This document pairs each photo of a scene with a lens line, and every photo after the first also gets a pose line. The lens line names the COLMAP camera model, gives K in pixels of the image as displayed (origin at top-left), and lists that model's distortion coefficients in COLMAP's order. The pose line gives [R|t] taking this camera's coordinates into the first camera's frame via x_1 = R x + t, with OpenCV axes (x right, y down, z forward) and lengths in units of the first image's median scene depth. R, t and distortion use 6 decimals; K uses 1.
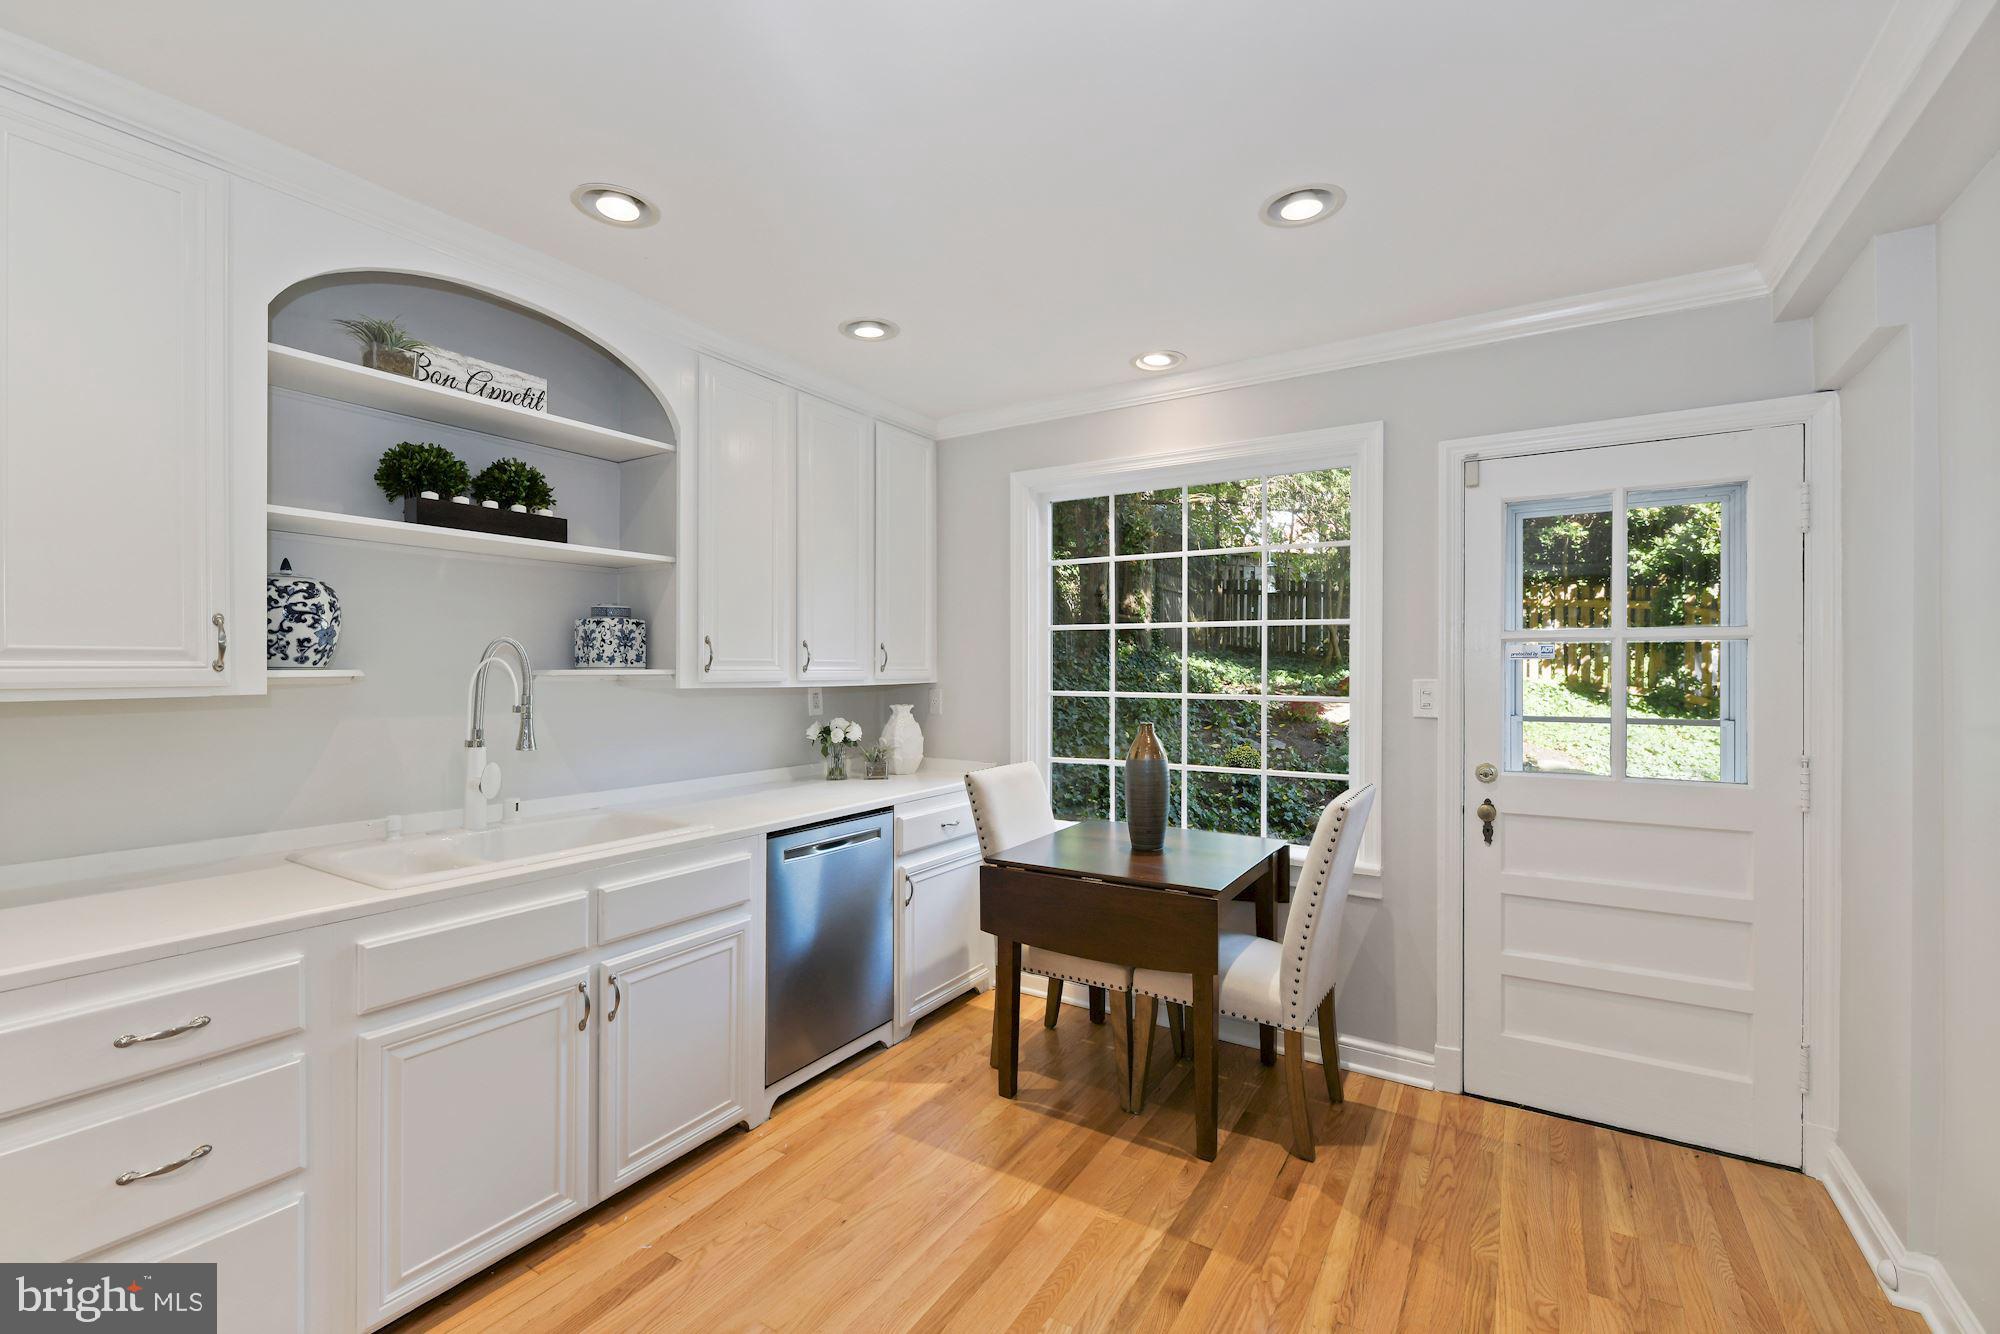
lens RADIAL K [[824.8, 0, 992.3], [0, 824.8, 664.5], [0, 0, 1]] dist [0.000705, -0.000135]
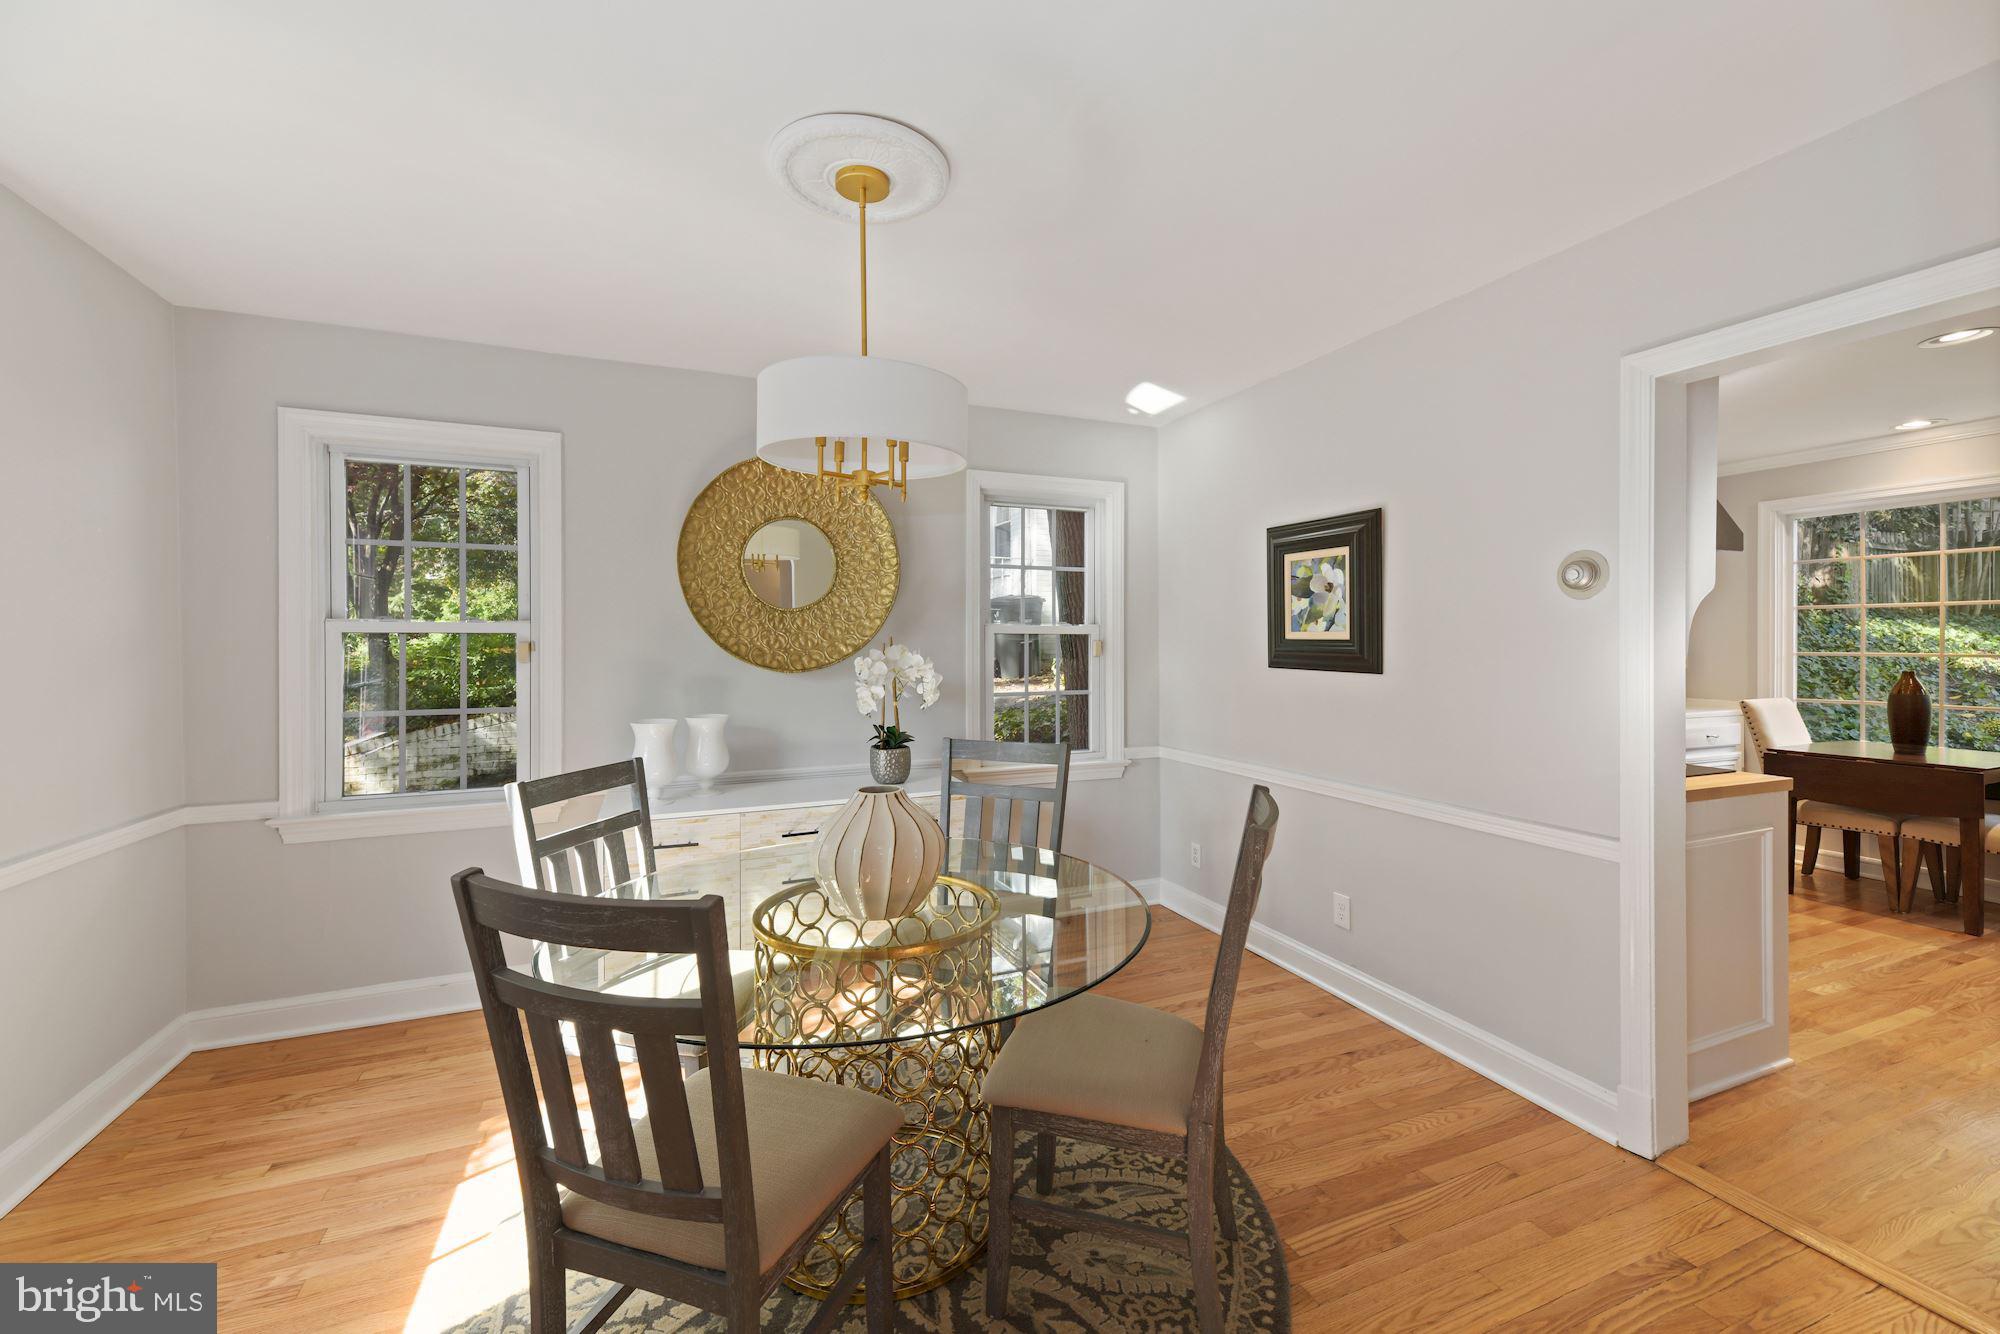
lens RADIAL K [[827.3, 0, 1005.2], [0, 827.3, 647.9], [0, 0, 1]] dist [0.023674, 0.000377]
pose [[0.833091, -0.002741, -0.553129, -0.399654], [0.008350, 0.999936, 0.007622, -0.004950], [0.553073, -0.010968, 0.833061, -1.469164]]
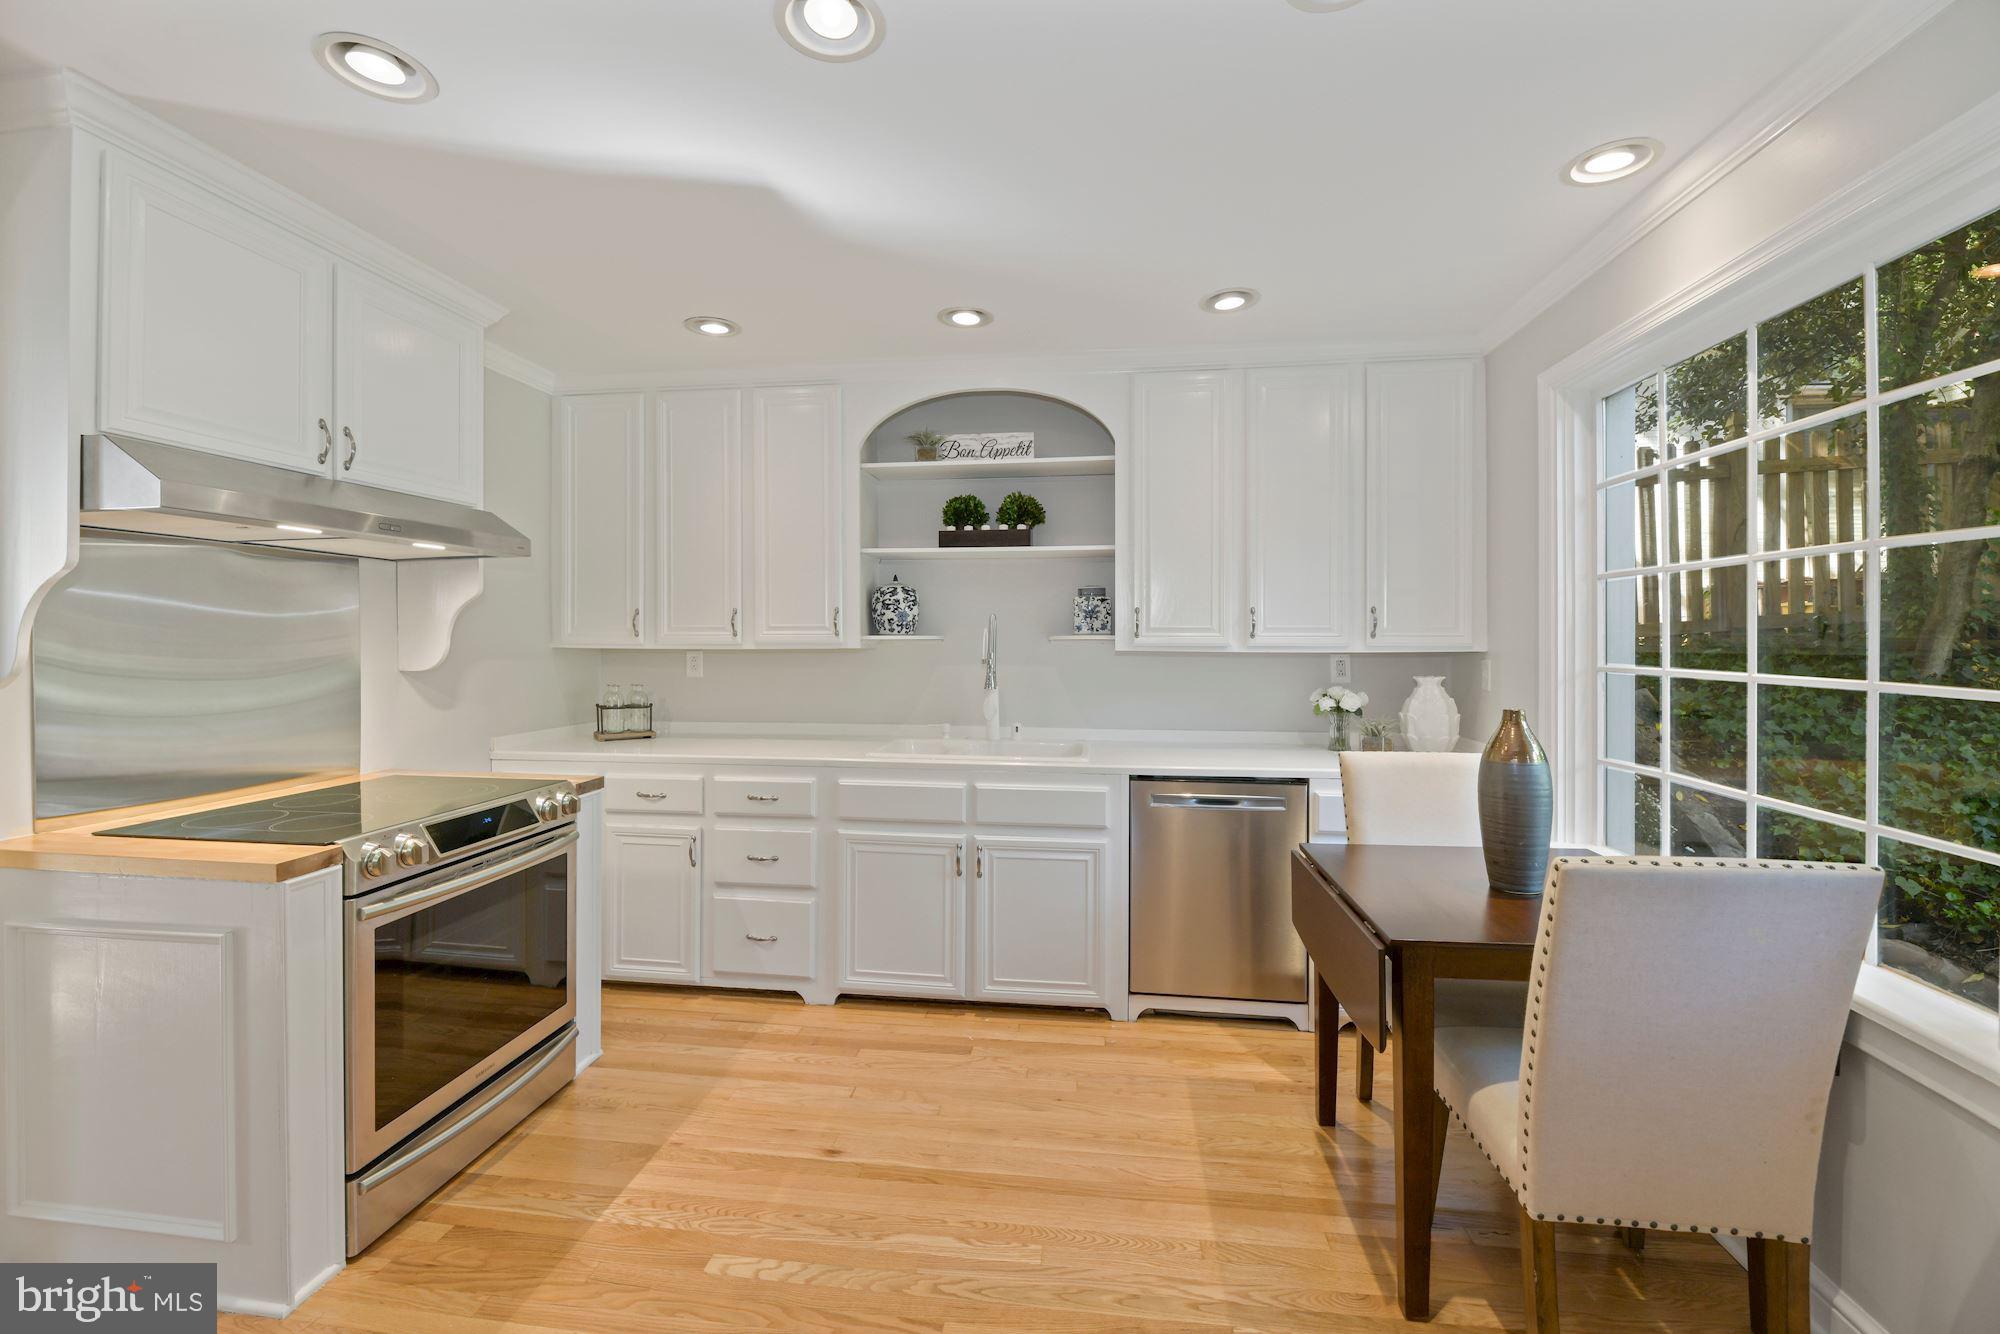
lens RADIAL K [[803.2, 0, 1023.6], [0, 803.2, 631.5], [0, 0, 1]] dist [-0.000784, -0.000326]
pose [[0.448225, -0.005131, -0.893906, 0.728221], [0.004460, 0.999984, -0.003503, 0.004079], [0.893910, -0.002417, 0.448240, 0.382114]]
